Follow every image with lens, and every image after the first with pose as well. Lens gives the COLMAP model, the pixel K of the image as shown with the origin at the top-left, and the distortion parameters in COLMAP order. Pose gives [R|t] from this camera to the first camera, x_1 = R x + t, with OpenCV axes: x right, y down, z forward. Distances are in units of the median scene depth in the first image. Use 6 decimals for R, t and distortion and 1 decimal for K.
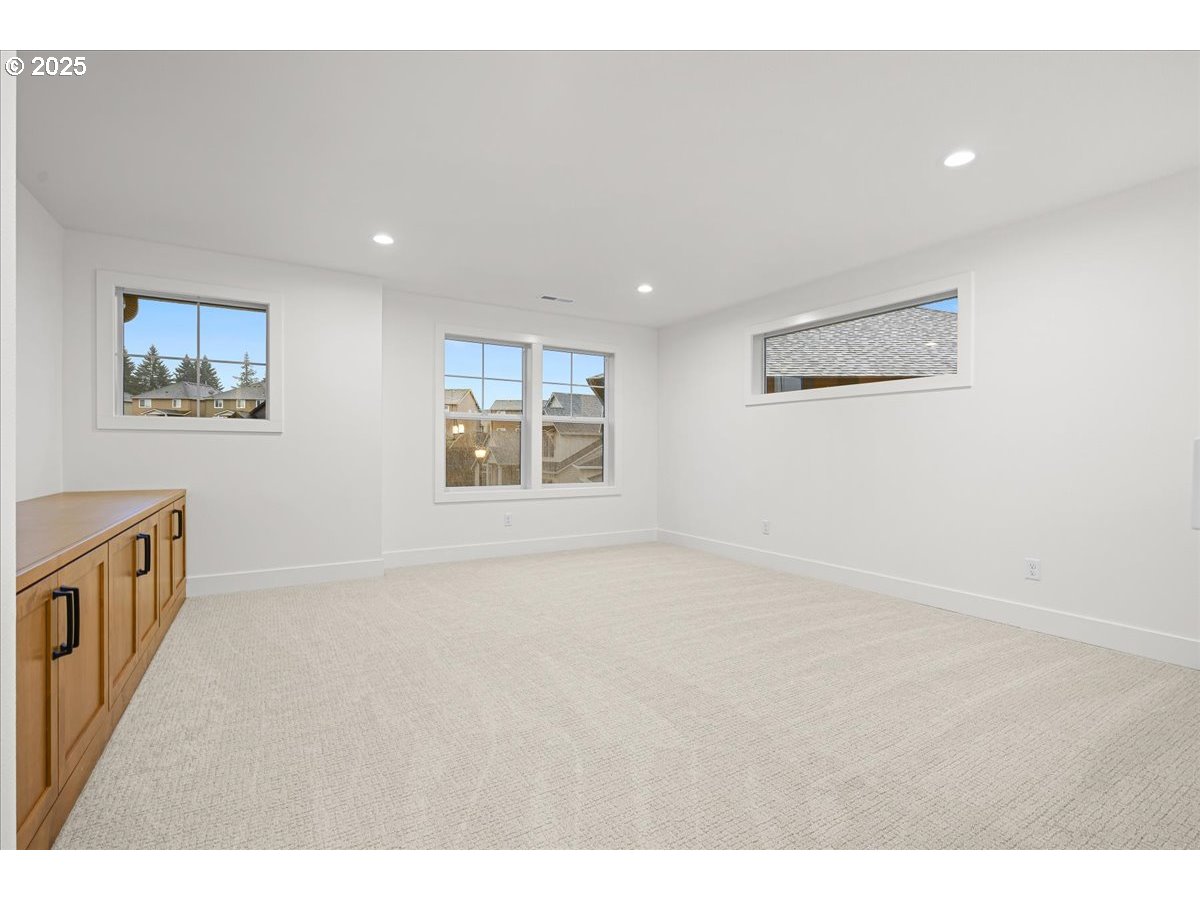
lens RADIAL K [[534.8, 0, 605.9], [0, 534.8, 440.6], [0, 0, 1]] dist [-0.000288, -0.000003]
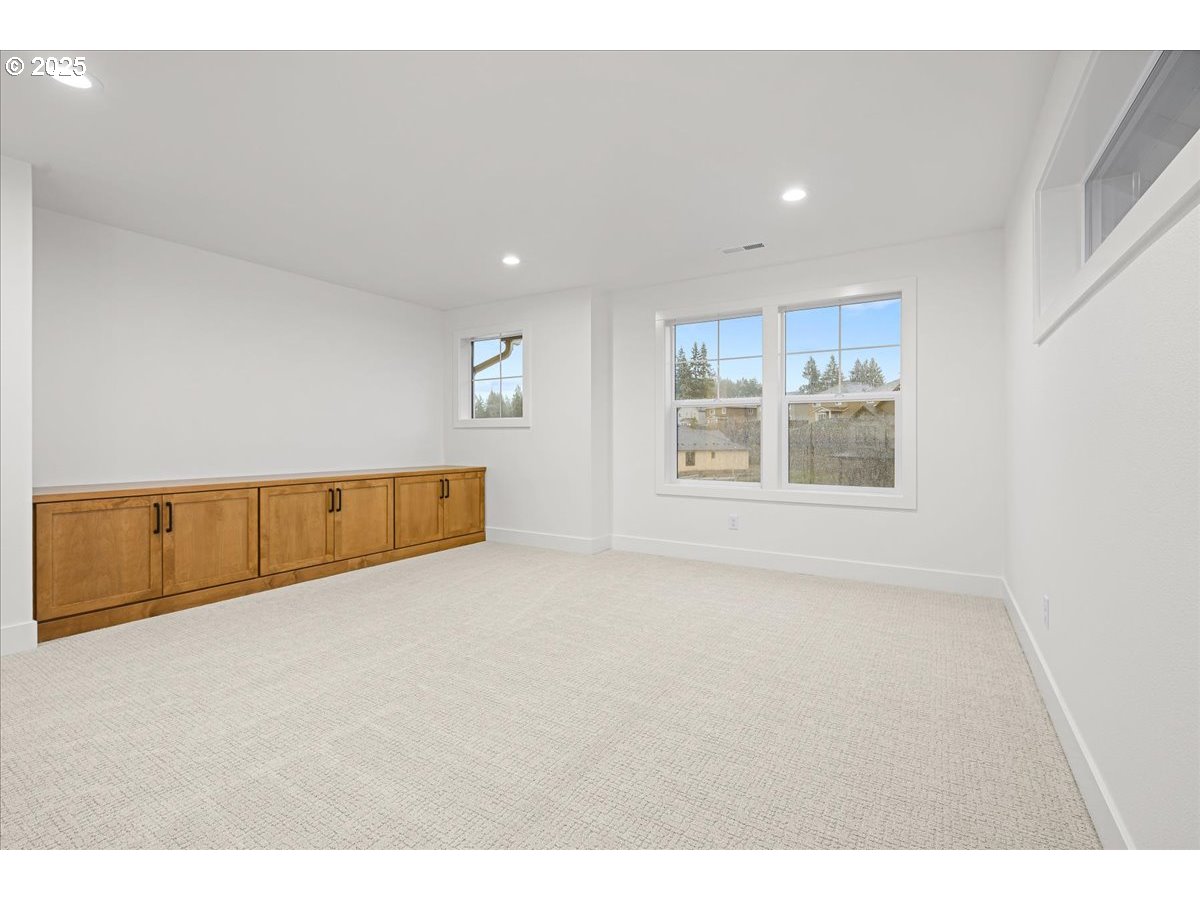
lens RADIAL K [[534.8, 0, 605.9], [0, 534.8, 440.6], [0, 0, 1]] dist [-0.000288, -0.000003]
pose [[0.470161, -0.002568, -0.882577, 0.482906], [0.016388, 0.999849, 0.005821, 0.010166], [0.882428, -0.017201, 0.470132, 0.431396]]
